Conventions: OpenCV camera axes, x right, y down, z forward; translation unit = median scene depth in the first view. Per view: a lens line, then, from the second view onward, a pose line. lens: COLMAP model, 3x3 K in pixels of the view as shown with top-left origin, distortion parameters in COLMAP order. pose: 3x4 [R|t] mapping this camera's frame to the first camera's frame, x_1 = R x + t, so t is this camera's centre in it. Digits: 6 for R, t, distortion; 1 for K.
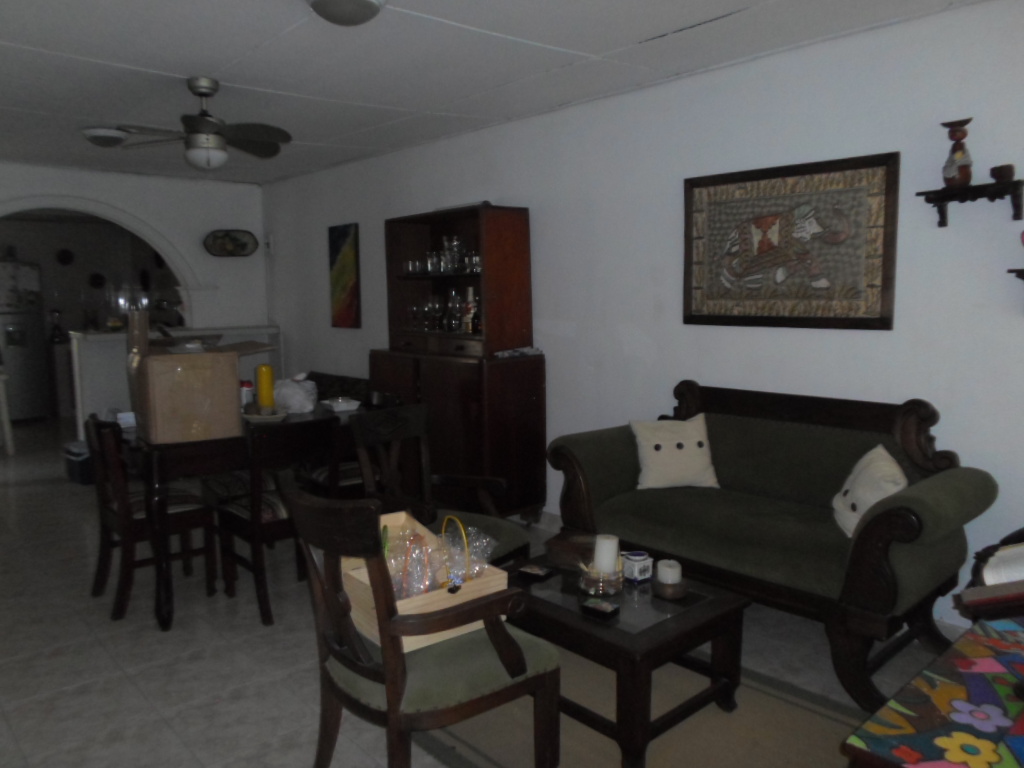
lens RADIAL K [[778.0, 0, 517.3], [0, 778.0, 388.1], [0, 0, 1]] dist [-0.027985, -0.011689]
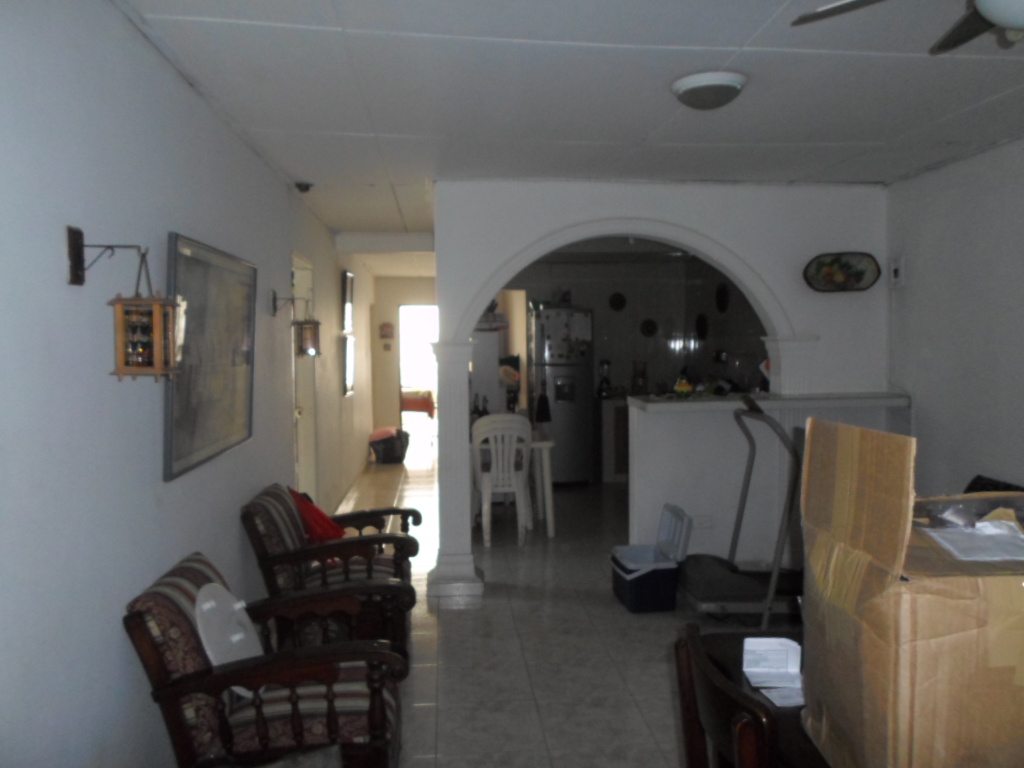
lens RADIAL K [[778.0, 0, 512.9], [0, 778.0, 384.4], [0, 0, 1]] dist [-0.027985, -0.011689]
pose [[0.797425, 0.026970, -0.602815, -0.182089], [-0.062643, 0.997303, -0.038247, -0.043032], [0.600157, 0.068261, 0.796964, 0.280319]]
